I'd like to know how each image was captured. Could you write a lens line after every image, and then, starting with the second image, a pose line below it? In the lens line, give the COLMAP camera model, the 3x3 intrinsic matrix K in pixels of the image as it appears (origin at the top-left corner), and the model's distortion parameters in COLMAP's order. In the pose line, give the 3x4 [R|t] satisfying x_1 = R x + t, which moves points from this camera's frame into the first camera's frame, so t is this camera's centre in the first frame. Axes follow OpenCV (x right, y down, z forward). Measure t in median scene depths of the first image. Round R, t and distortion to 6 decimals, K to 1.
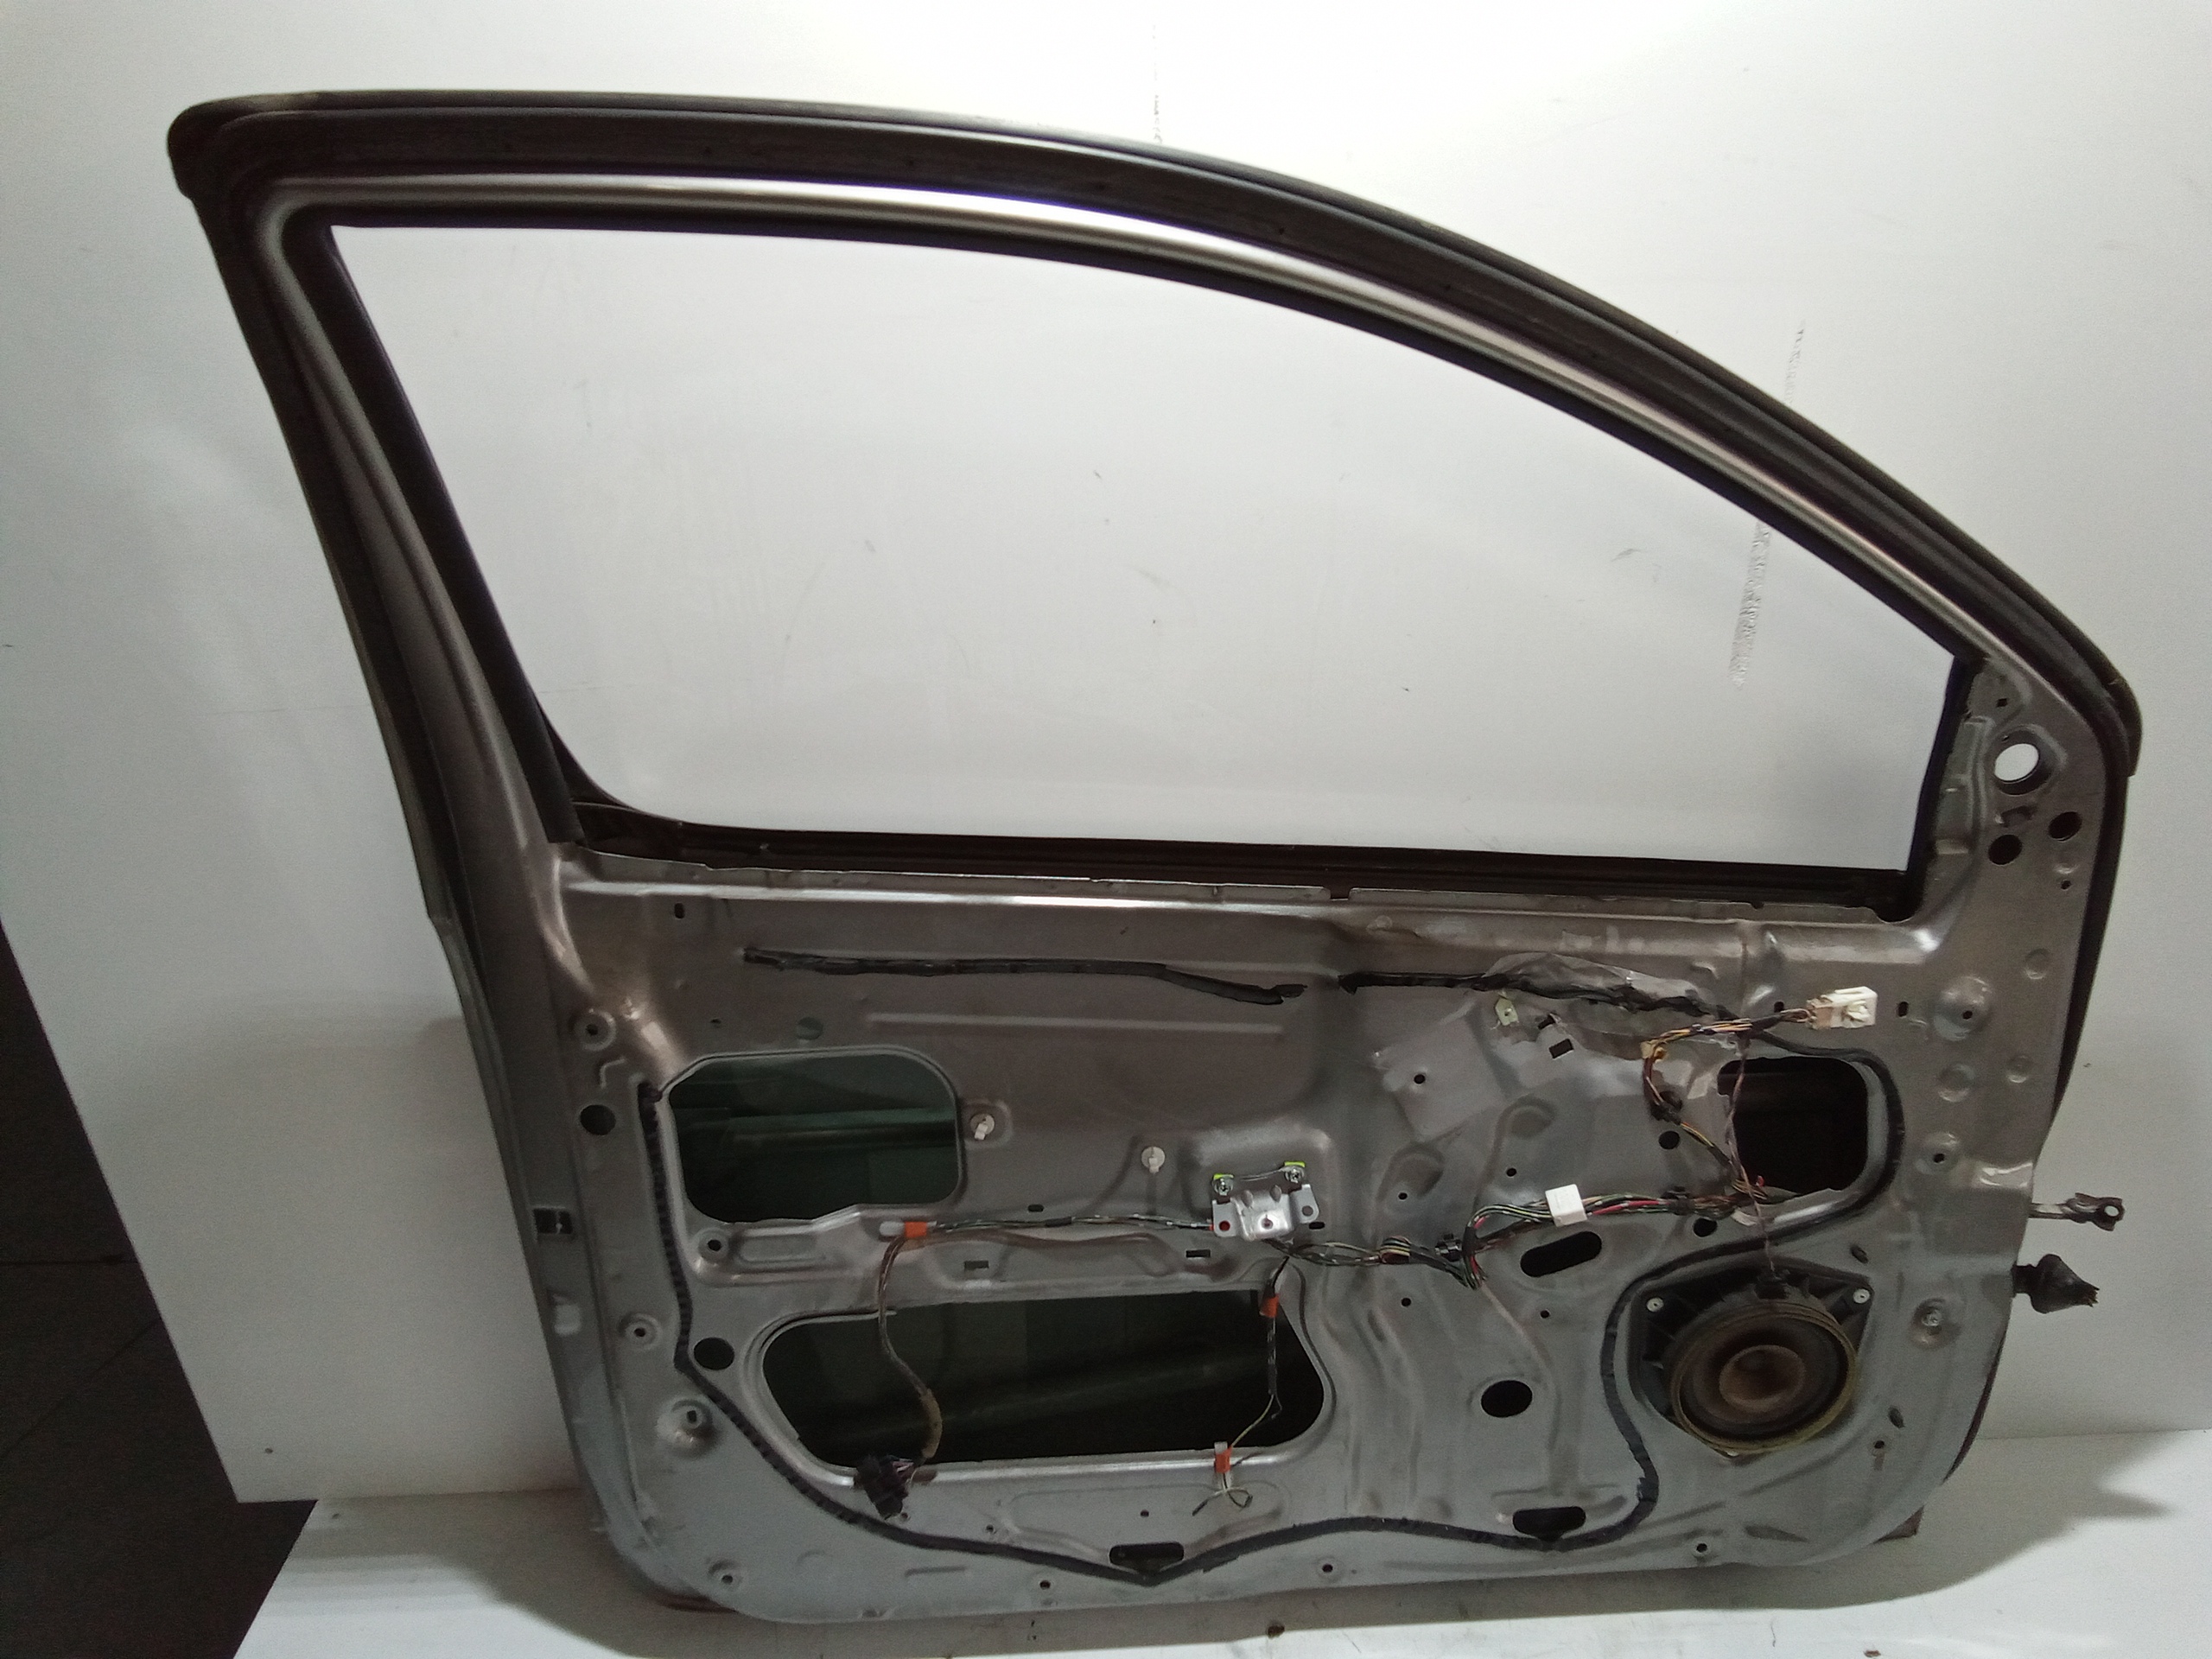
lens RADIAL K [[1534.3, 0, 1106.0], [0, 1534.3, 829.5], [0, 0, 1]] dist [0.060736, -0.065531]
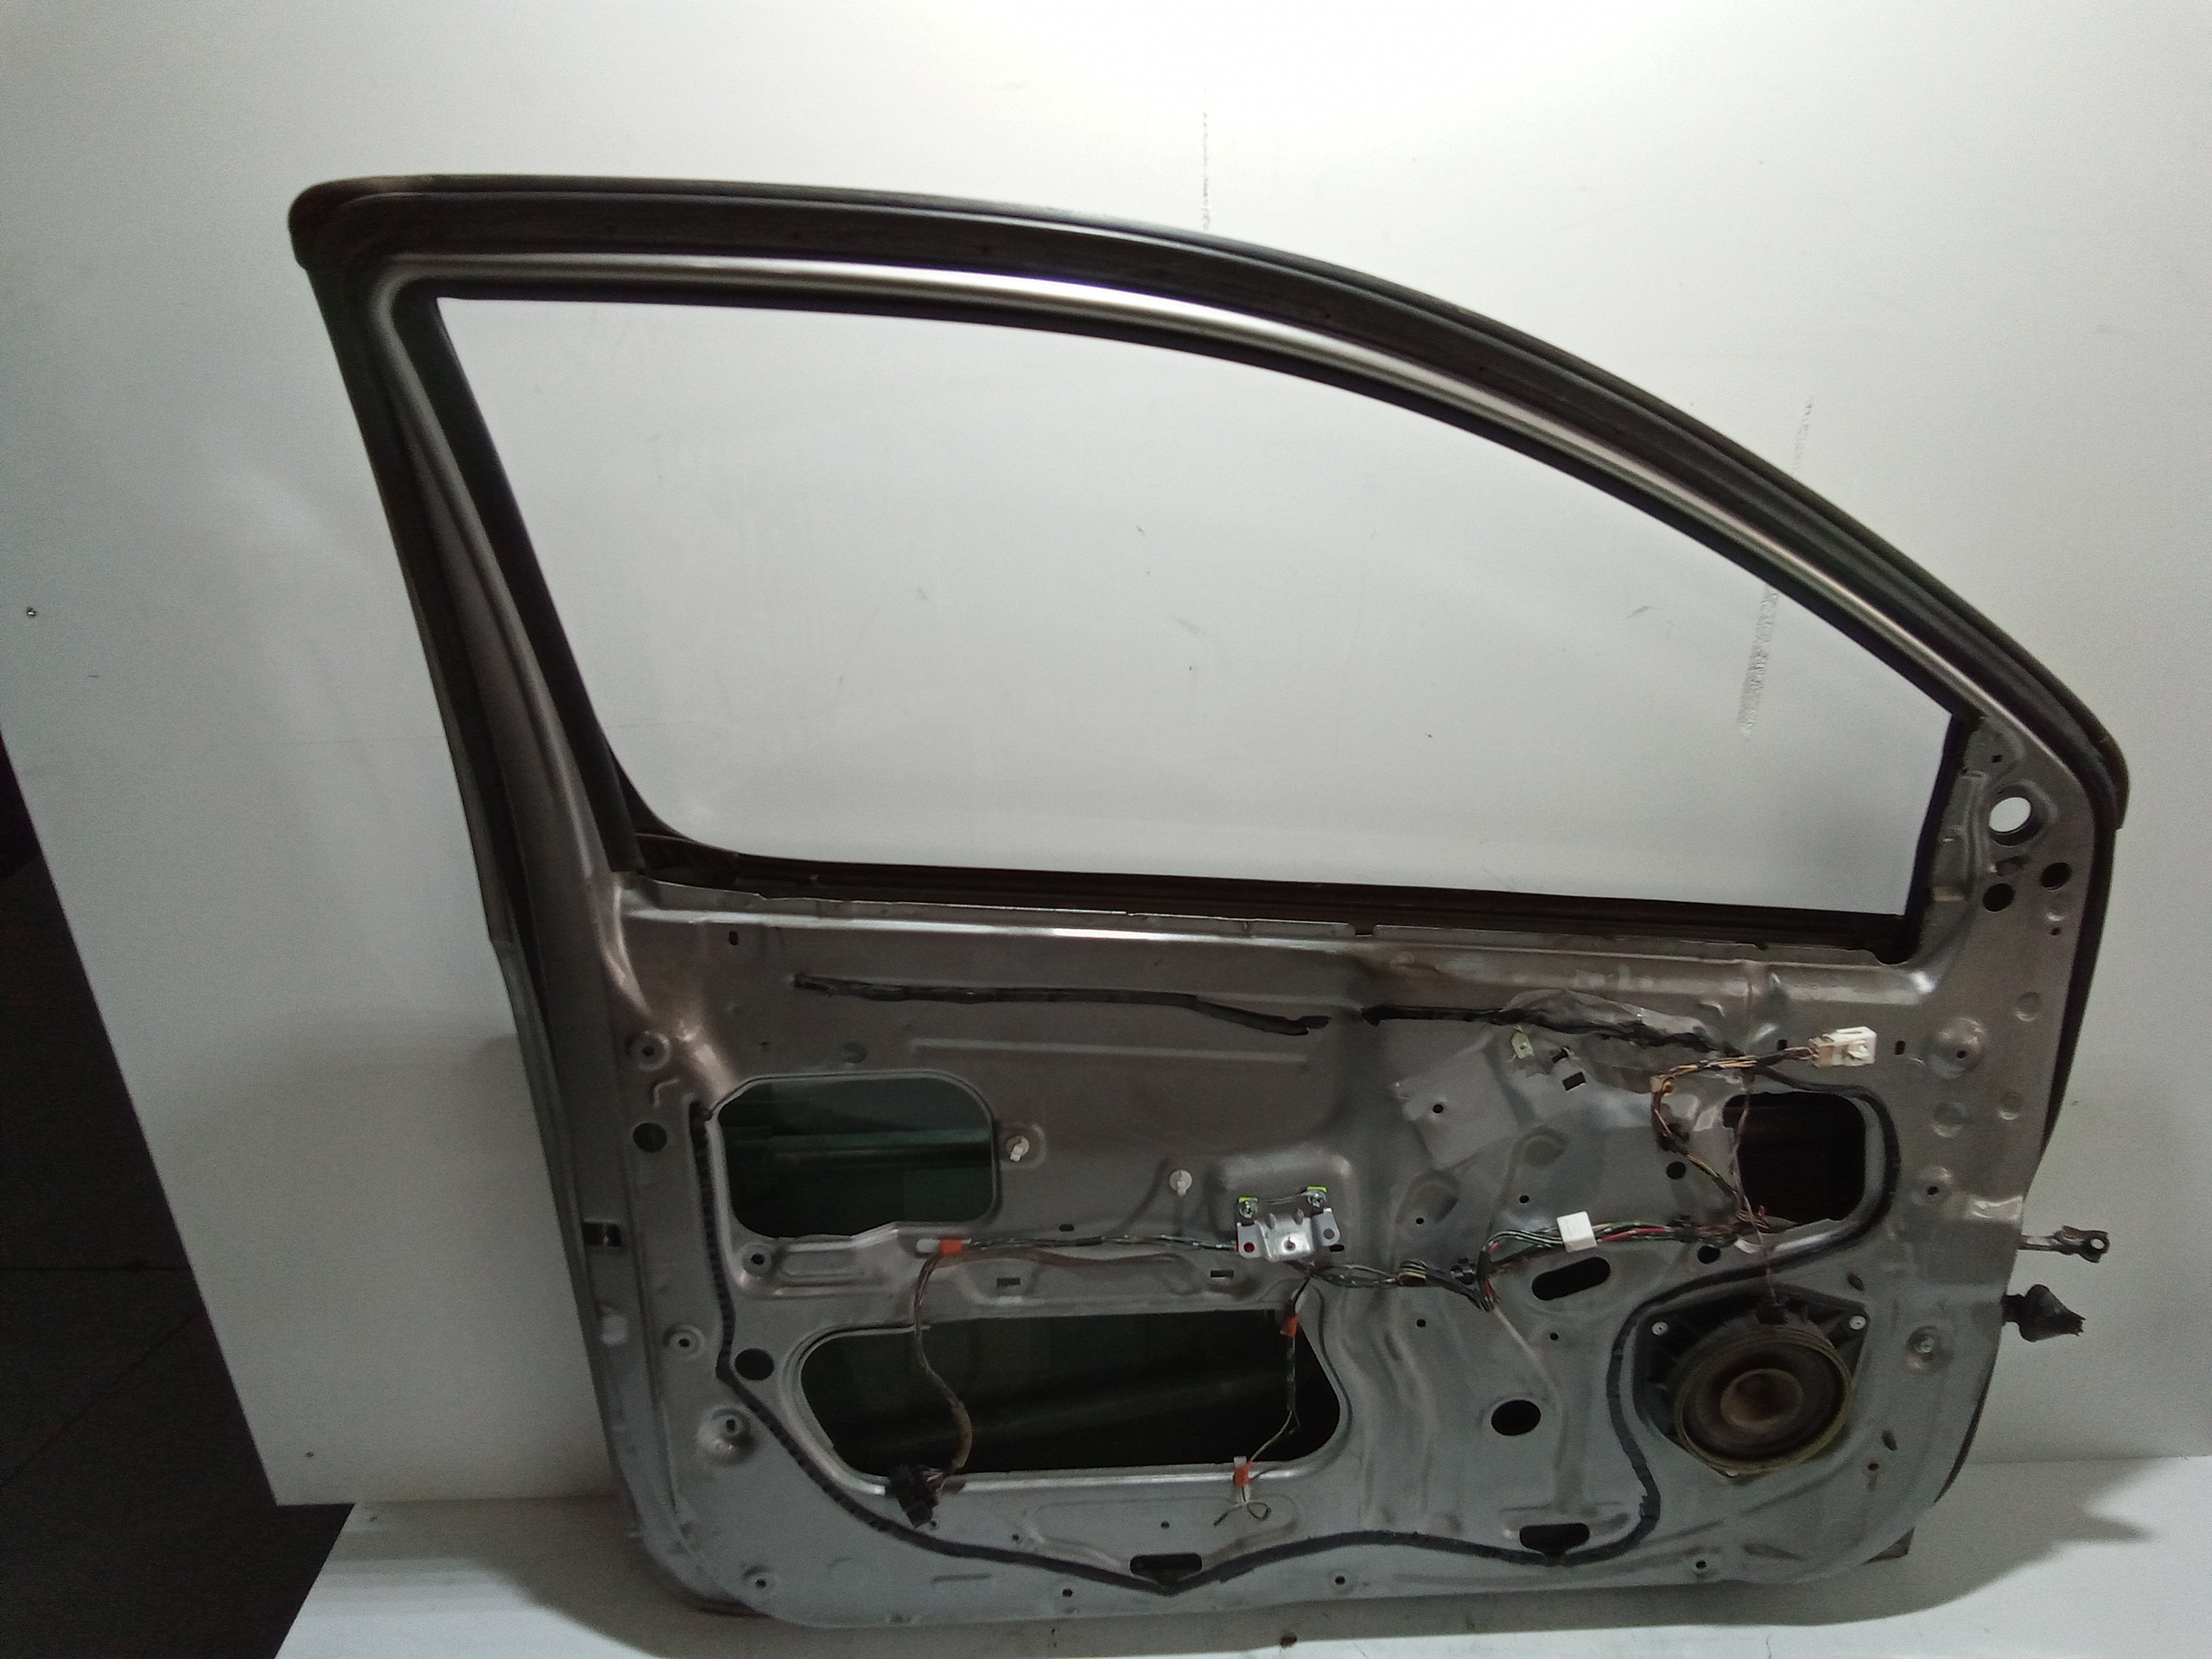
lens RADIAL K [[1534.3, 0, 1106.0], [0, 1534.3, 829.5], [0, 0, 1]] dist [0.060736, -0.065531]
pose [[0.999888, 0.014031, 0.005254, -0.028544], [-0.013970, 0.999838, -0.011379, -0.011760], [-0.005413, 0.011304, 0.999921, -0.044027]]
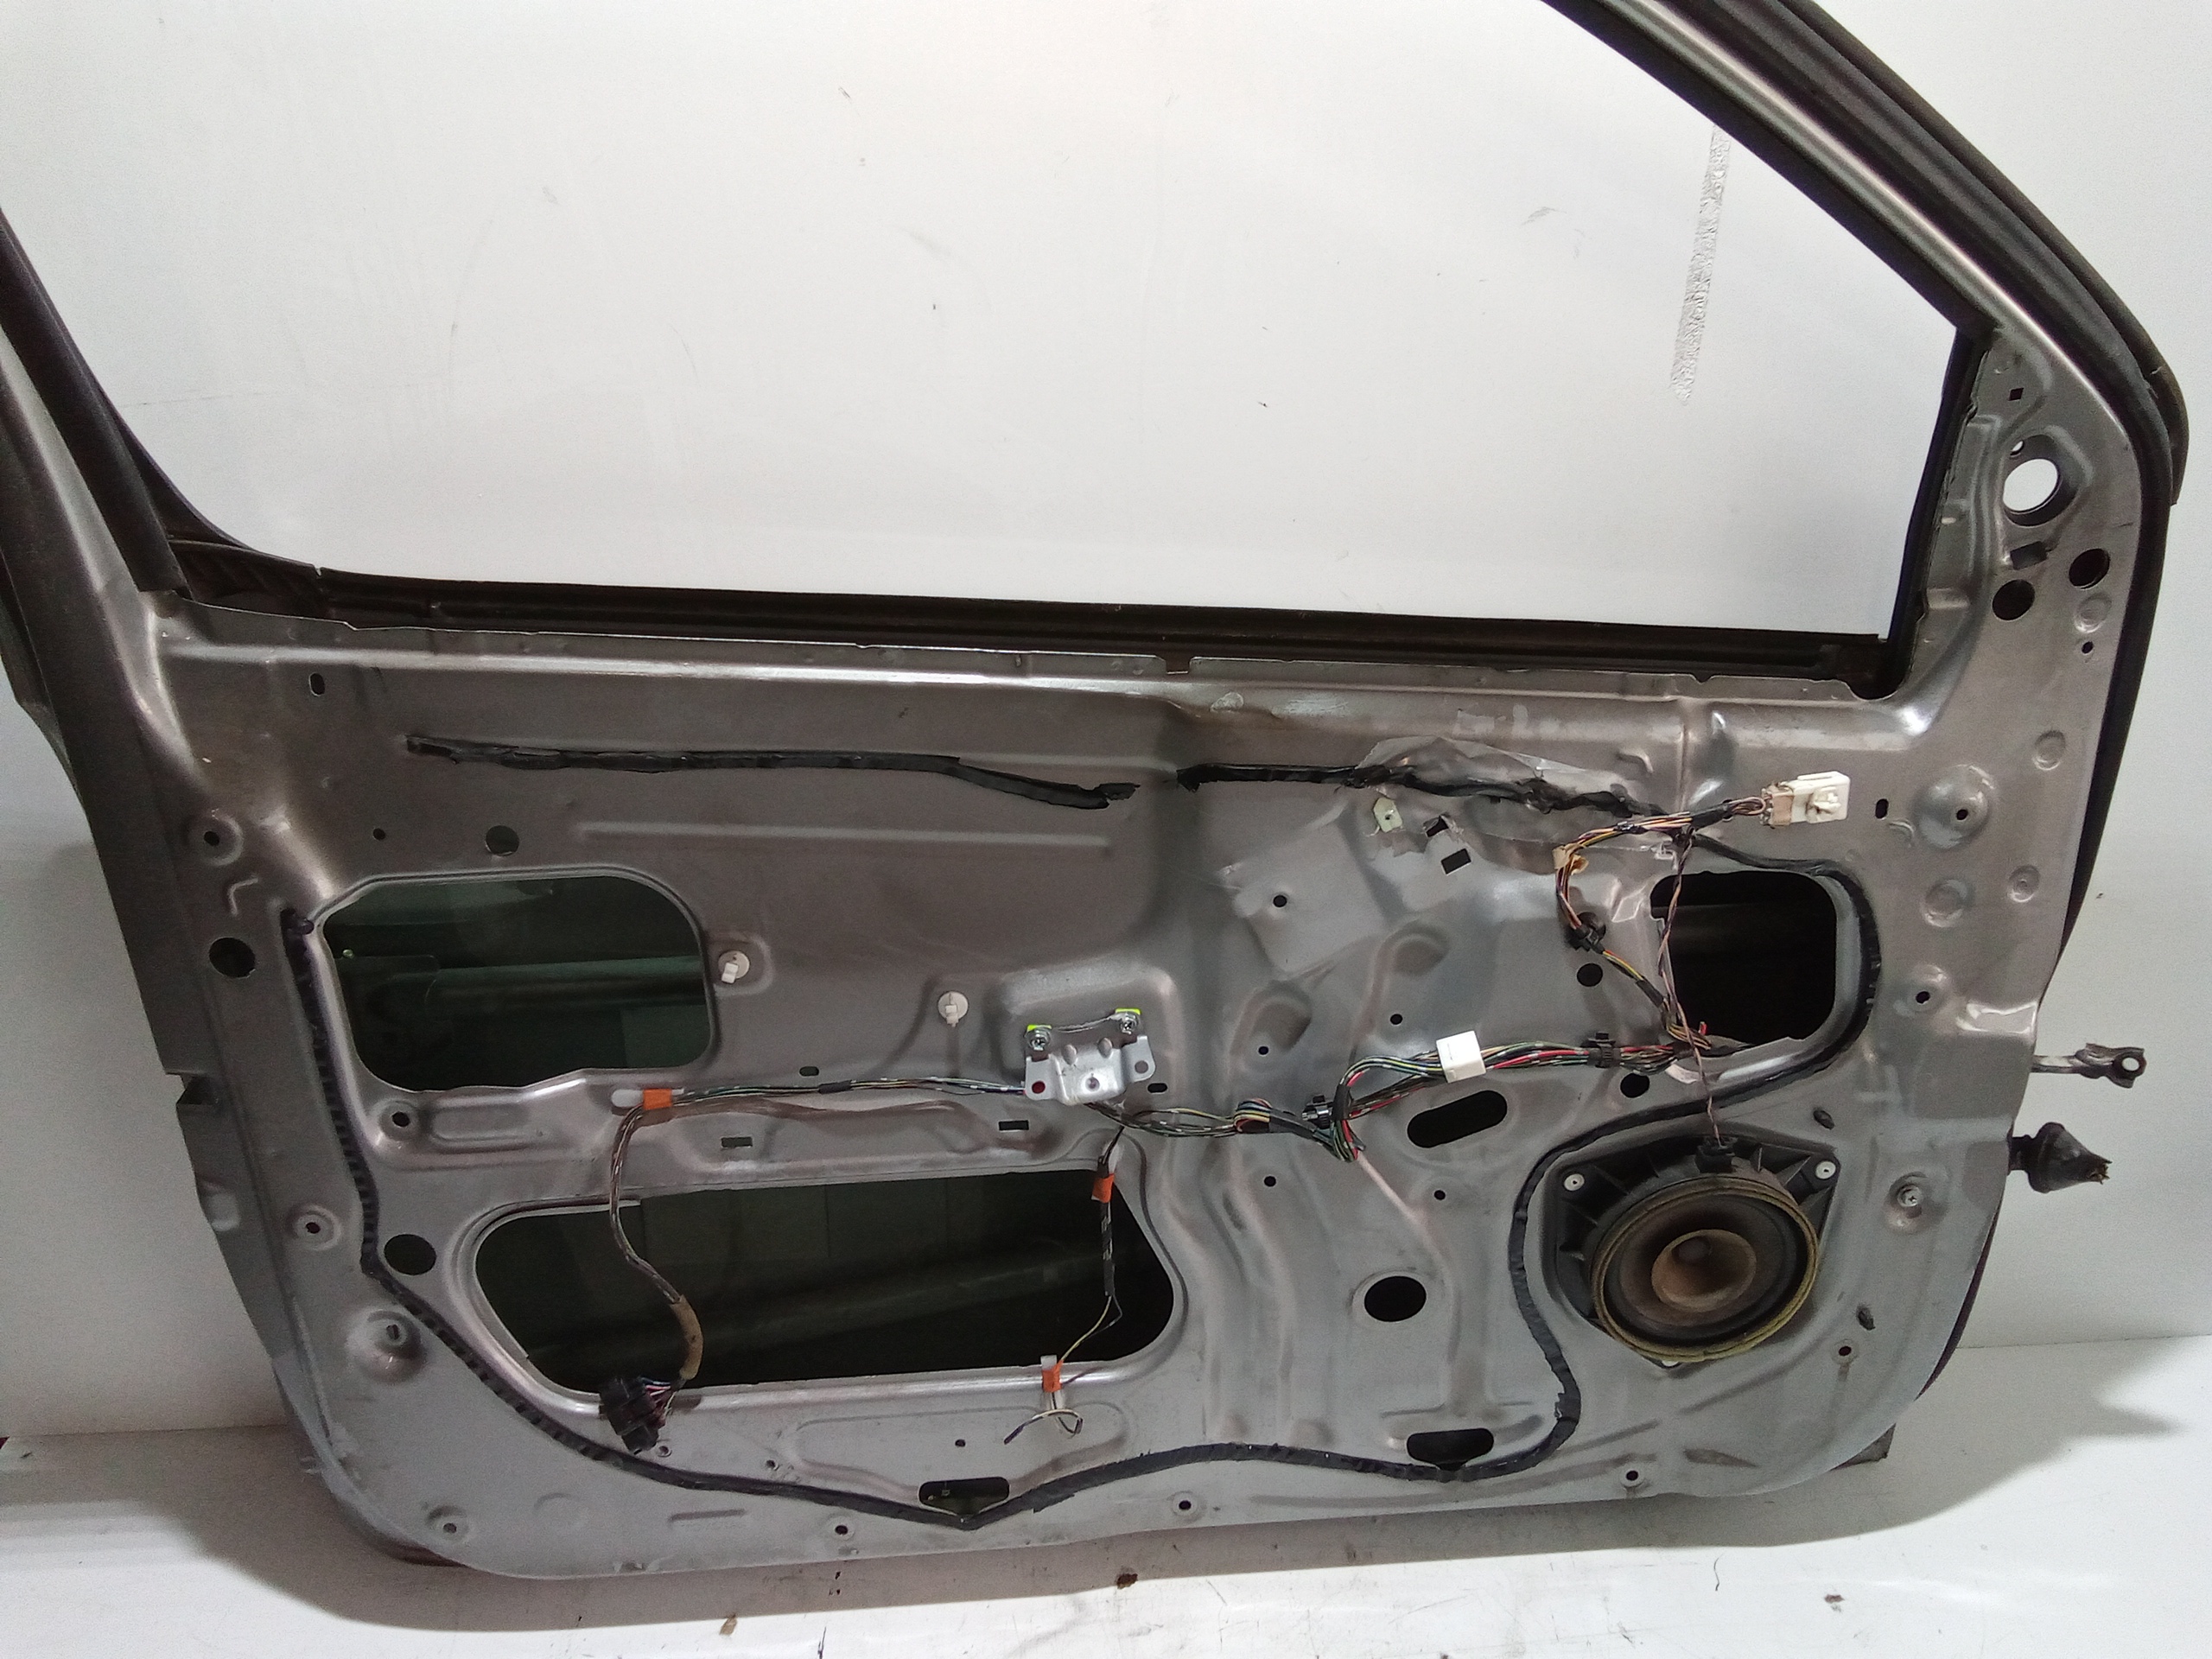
lens RADIAL K [[1541.7, 0, 1106.0], [0, 1541.7, 829.5], [0, 0, 1]] dist [0.064550, -0.077962]
pose [[0.999857, -0.004287, 0.016388, 0.097172], [0.003722, 0.999403, 0.034362, 0.093821], [-0.016525, -0.034296, 0.999275, 0.197000]]
